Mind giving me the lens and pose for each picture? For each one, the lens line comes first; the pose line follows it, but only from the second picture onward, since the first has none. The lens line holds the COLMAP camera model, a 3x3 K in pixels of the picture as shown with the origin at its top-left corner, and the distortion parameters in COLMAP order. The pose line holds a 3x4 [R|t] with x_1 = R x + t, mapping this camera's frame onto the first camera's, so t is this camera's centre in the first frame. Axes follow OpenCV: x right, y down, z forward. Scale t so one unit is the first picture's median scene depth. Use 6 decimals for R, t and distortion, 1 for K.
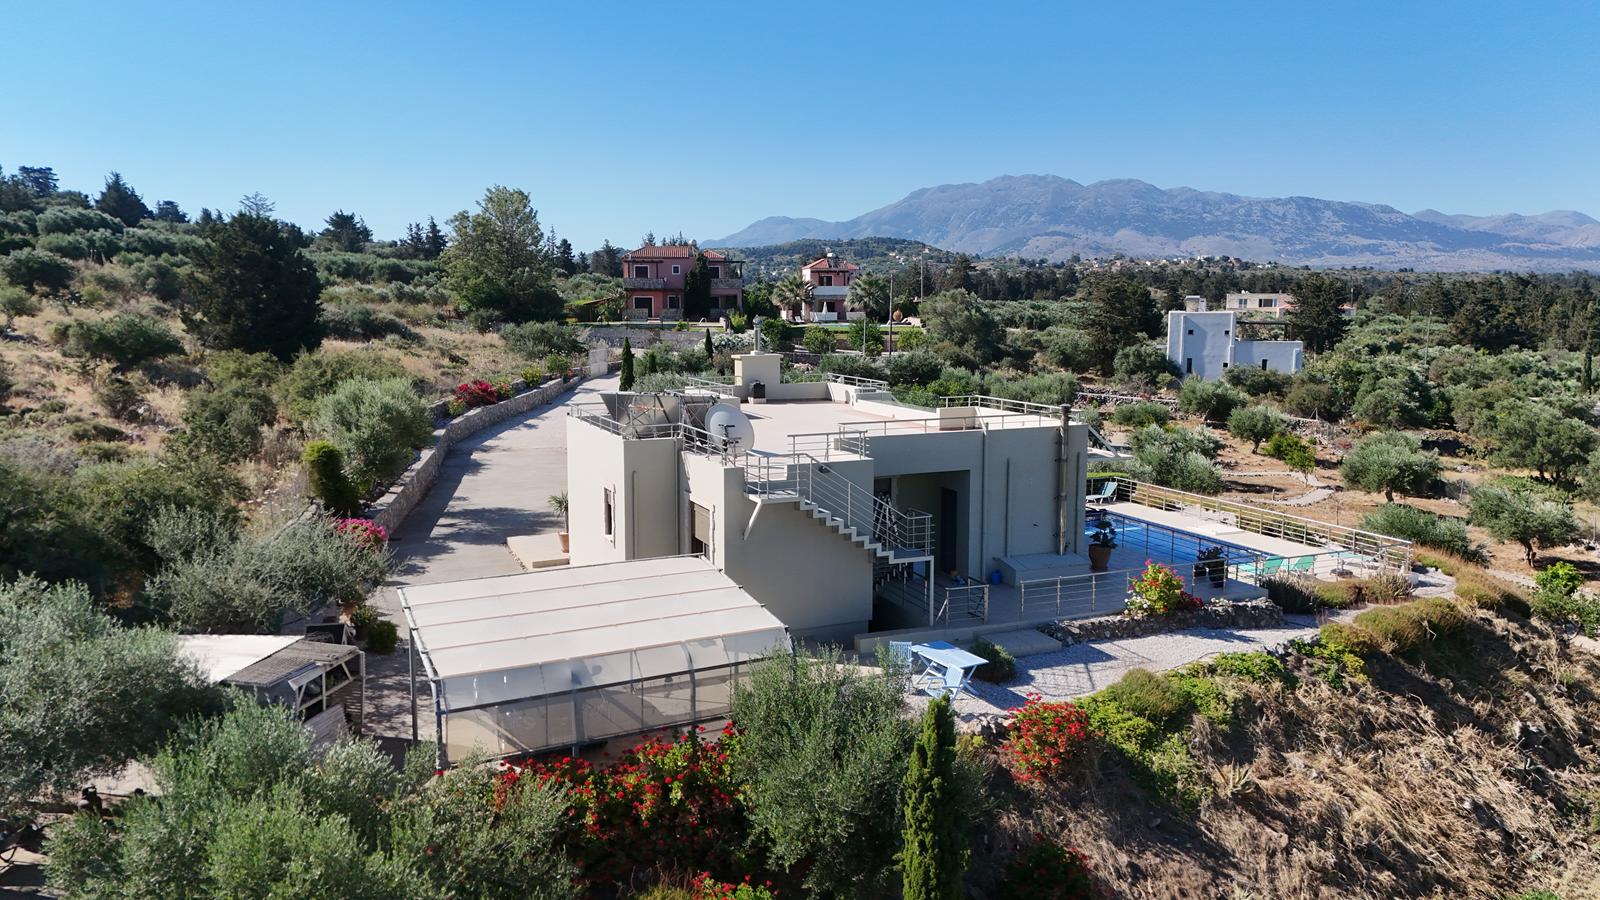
lens RADIAL K [[1175.5, 0, 800.2], [0, 1175.5, 455.2], [0, 0, 1]] dist [0.063331, -0.046380]
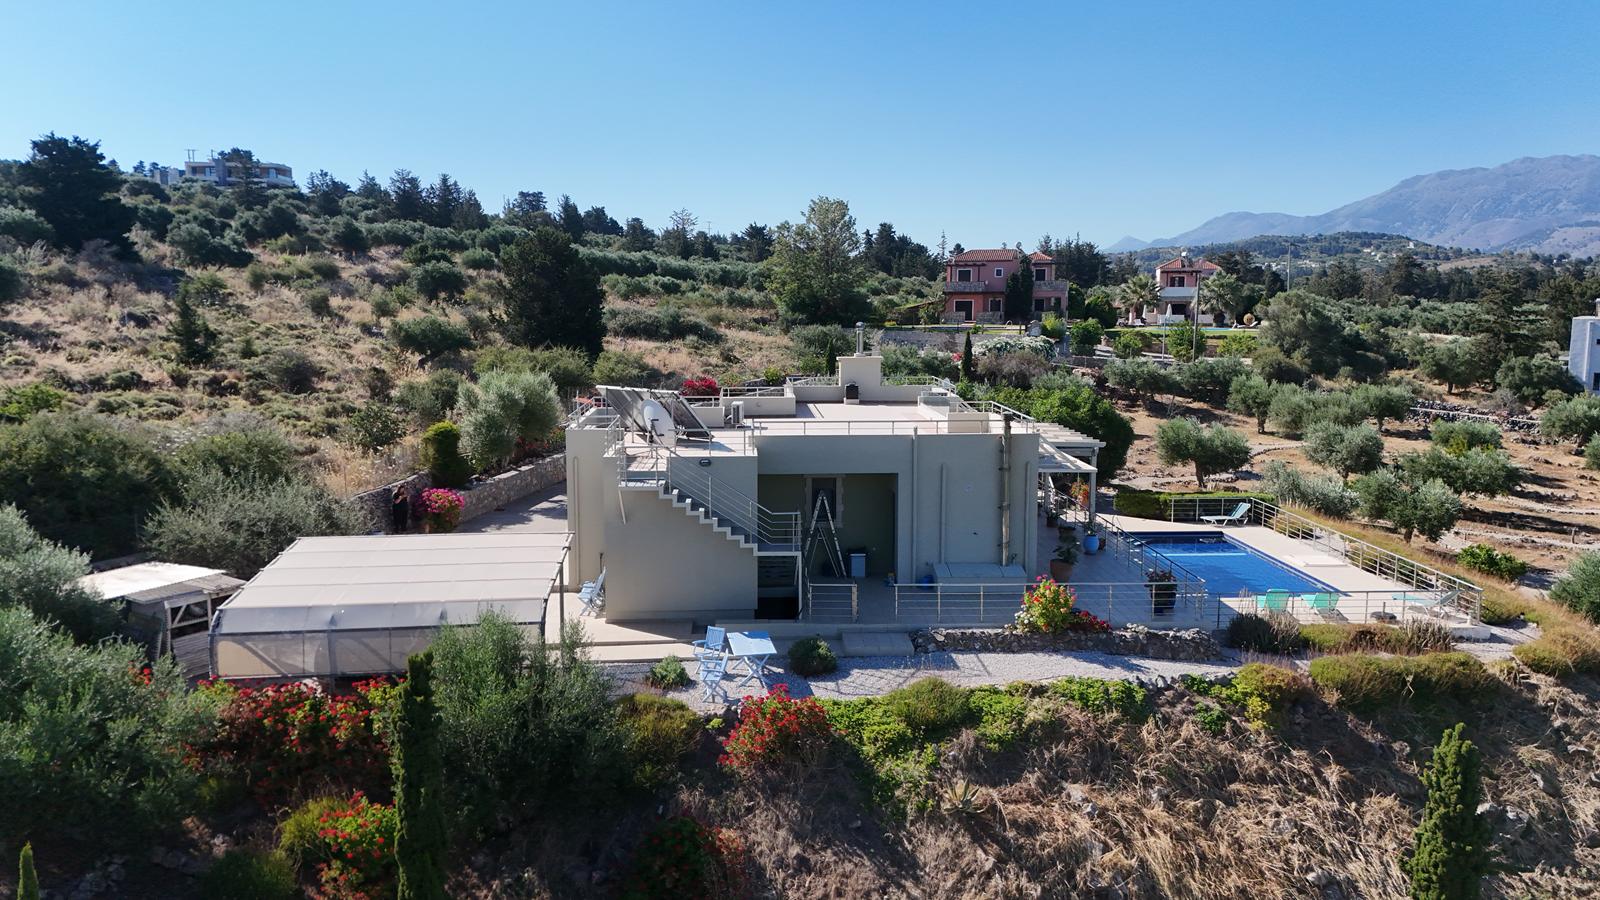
lens RADIAL K [[1175.5, 0, 795.5], [0, 1175.5, 449.2], [0, 0, 1]] dist [0.063331, -0.046380]
pose [[0.932727, 0.046100, -0.357624, 0.453721], [-0.048778, 0.998808, 0.001535, -0.005498], [0.357269, 0.016012, 0.933864, 0.030599]]
